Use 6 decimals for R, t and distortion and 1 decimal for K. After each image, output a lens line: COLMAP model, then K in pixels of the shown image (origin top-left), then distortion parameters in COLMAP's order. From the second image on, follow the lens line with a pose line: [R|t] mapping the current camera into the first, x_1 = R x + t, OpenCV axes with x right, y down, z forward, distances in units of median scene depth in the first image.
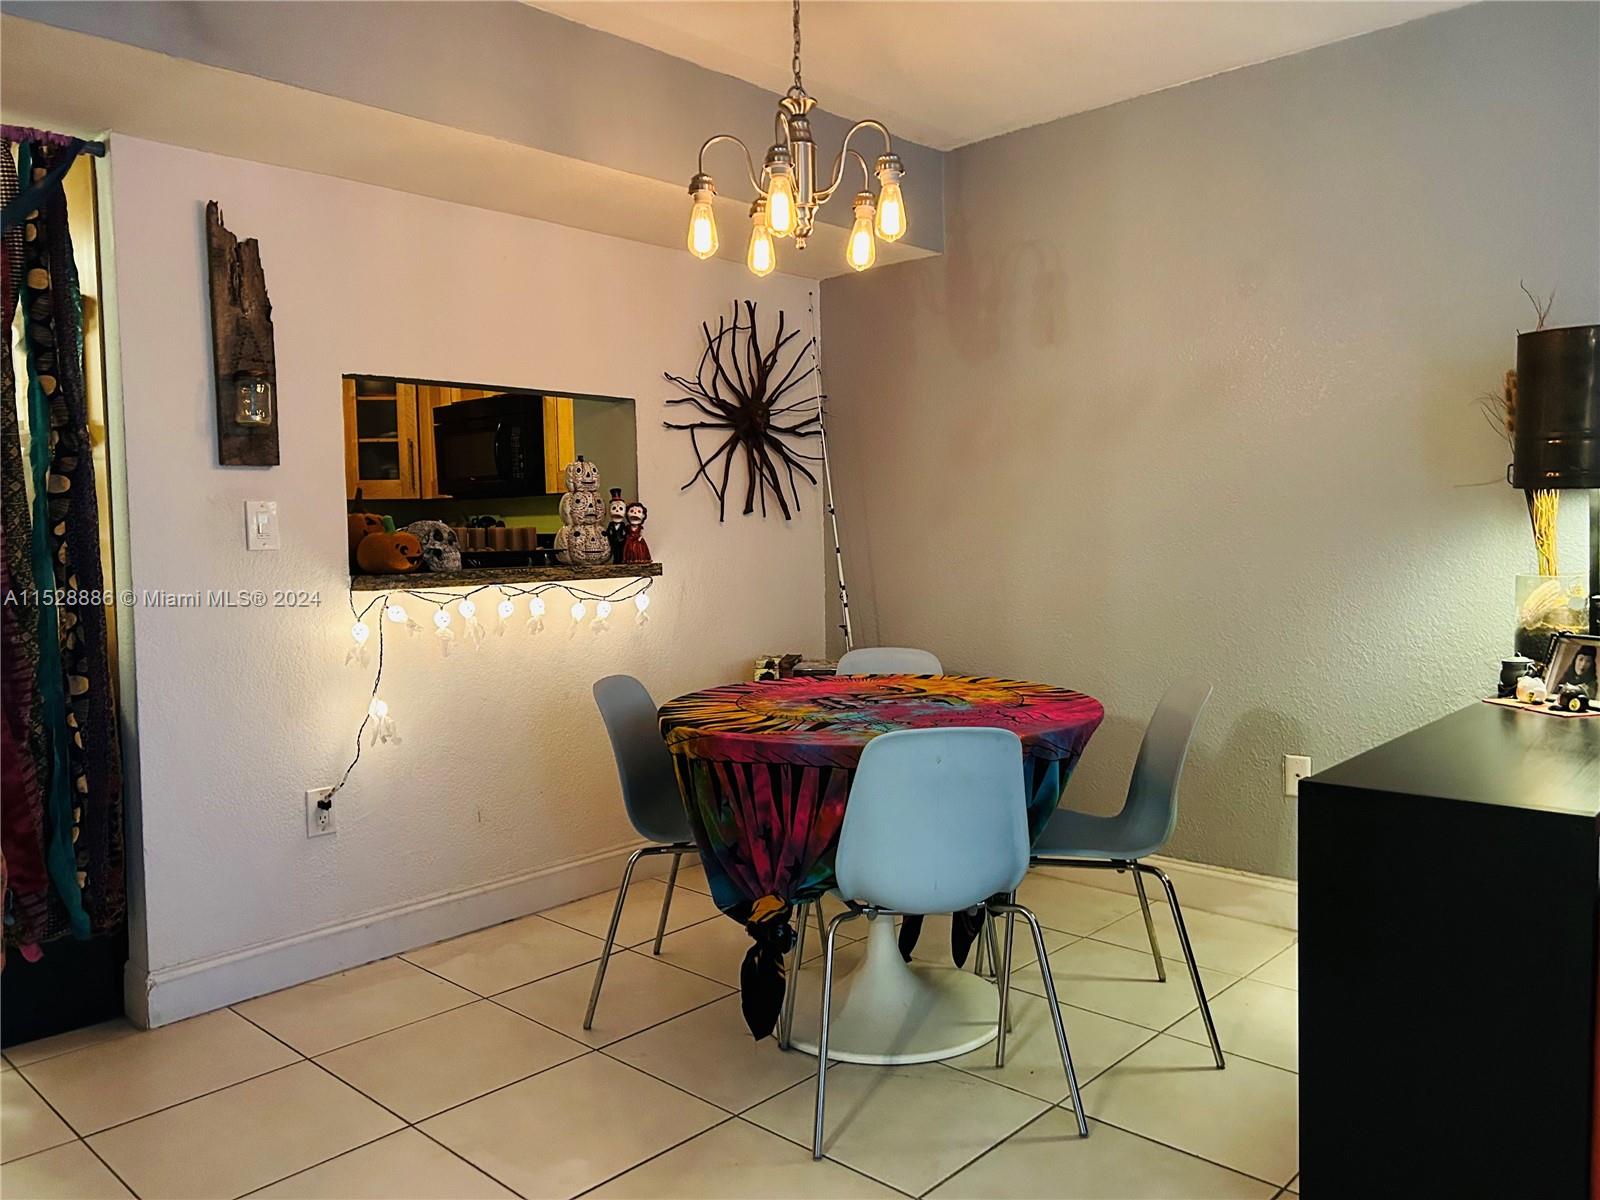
lens RADIAL K [[1195.4, 0, 800.0], [0, 1195.4, 600.0], [0, 0, 1]] dist [0.056990, -0.079570]
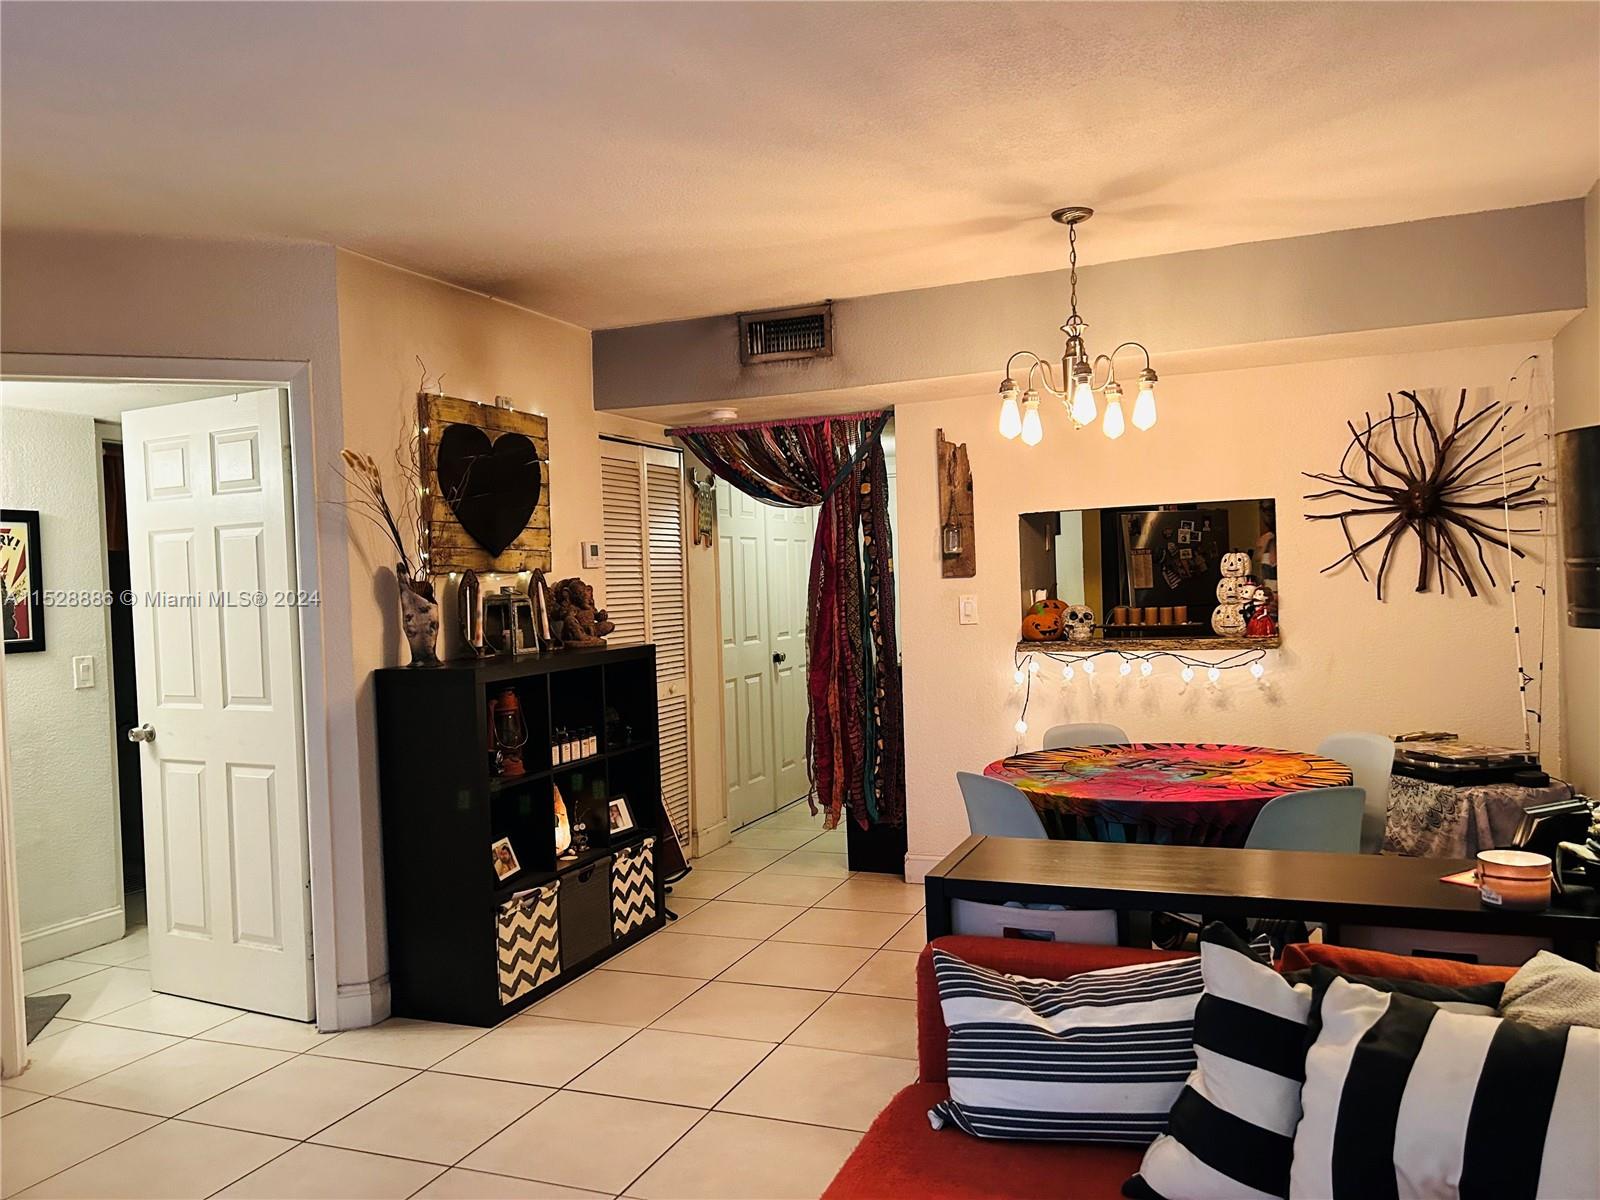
lens RADIAL K [[1195.4, 0, 800.0], [0, 1195.4, 600.0], [0, 0, 1]] dist [0.056990, -0.079570]
pose [[0.340826, 0.021732, -0.939875, 0.835458], [-0.023477, 0.999618, 0.014600, -0.074881], [0.939833, 0.017090, 0.341206, 0.157625]]
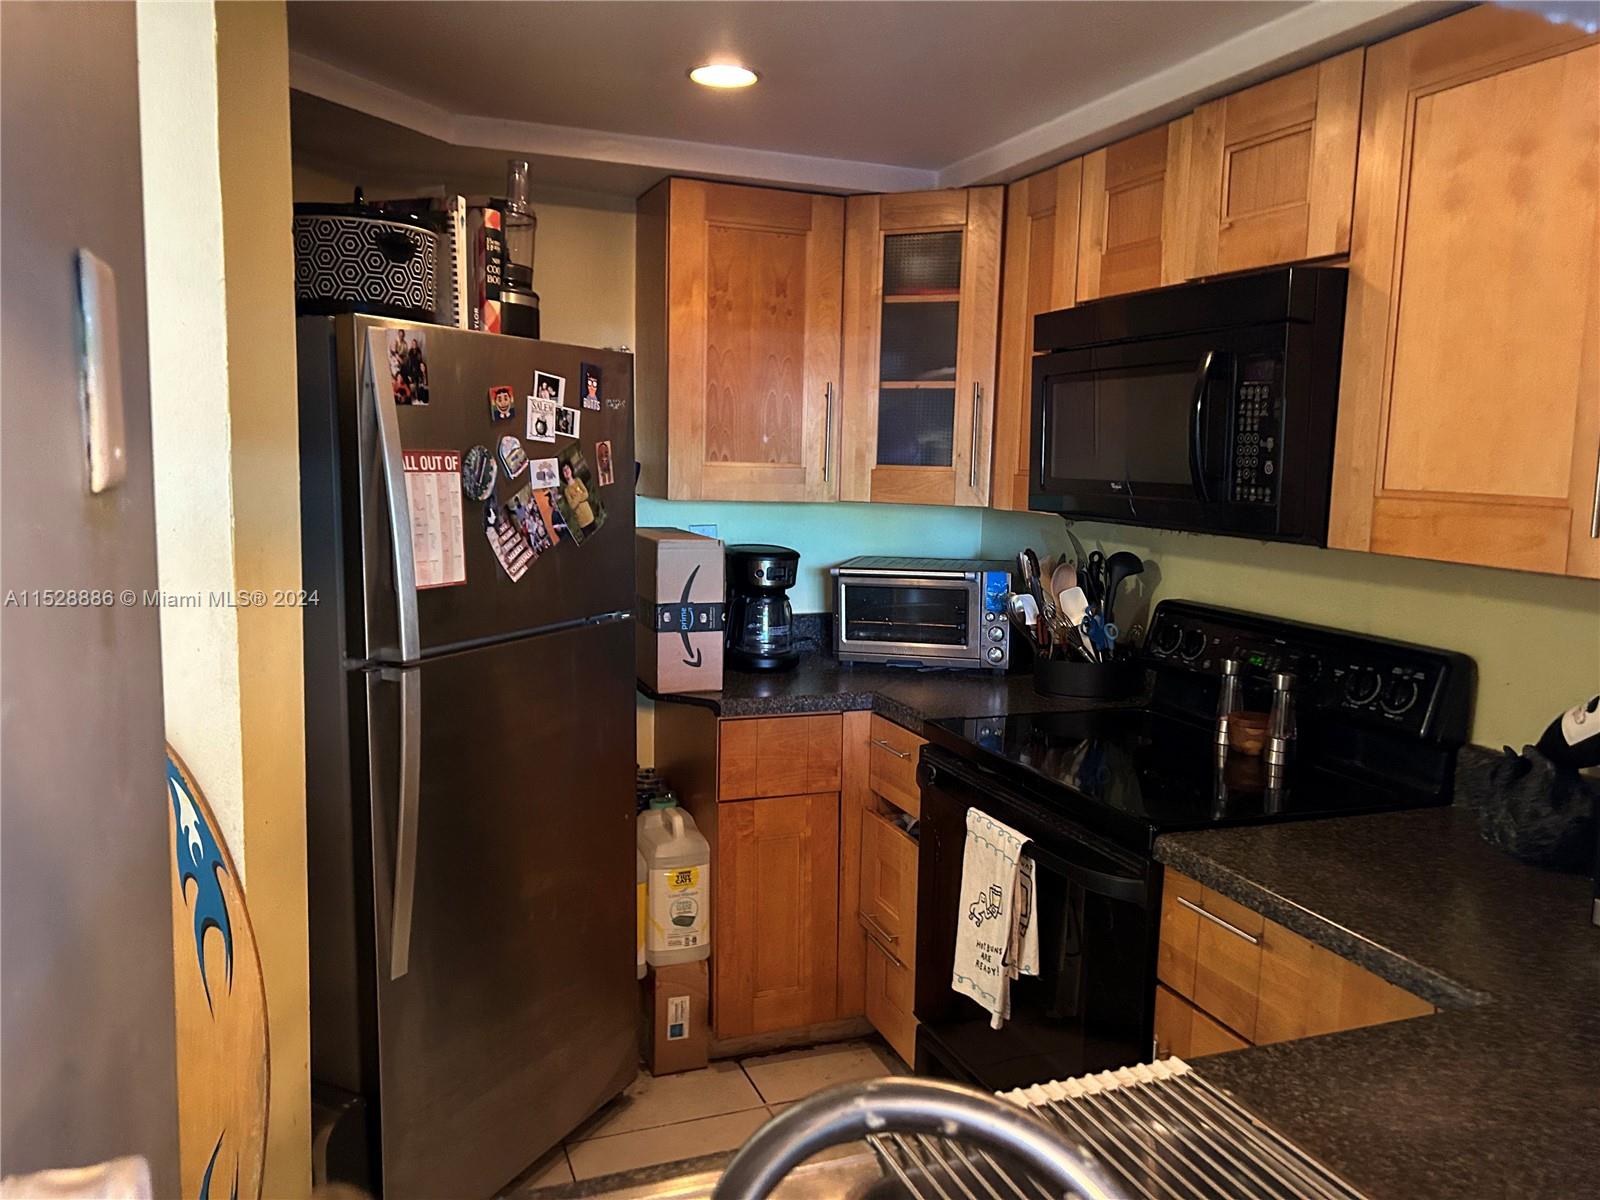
lens RADIAL K [[1195.4, 0, 800.0], [0, 1195.4, 600.0], [0, 0, 1]] dist [0.056990, -0.079570]
pose [[0.893513, 0.094307, -0.439021, -0.259851], [-0.067507, 0.994797, 0.076303, -0.121905], [0.443933, -0.038541, 0.895231, 0.820655]]
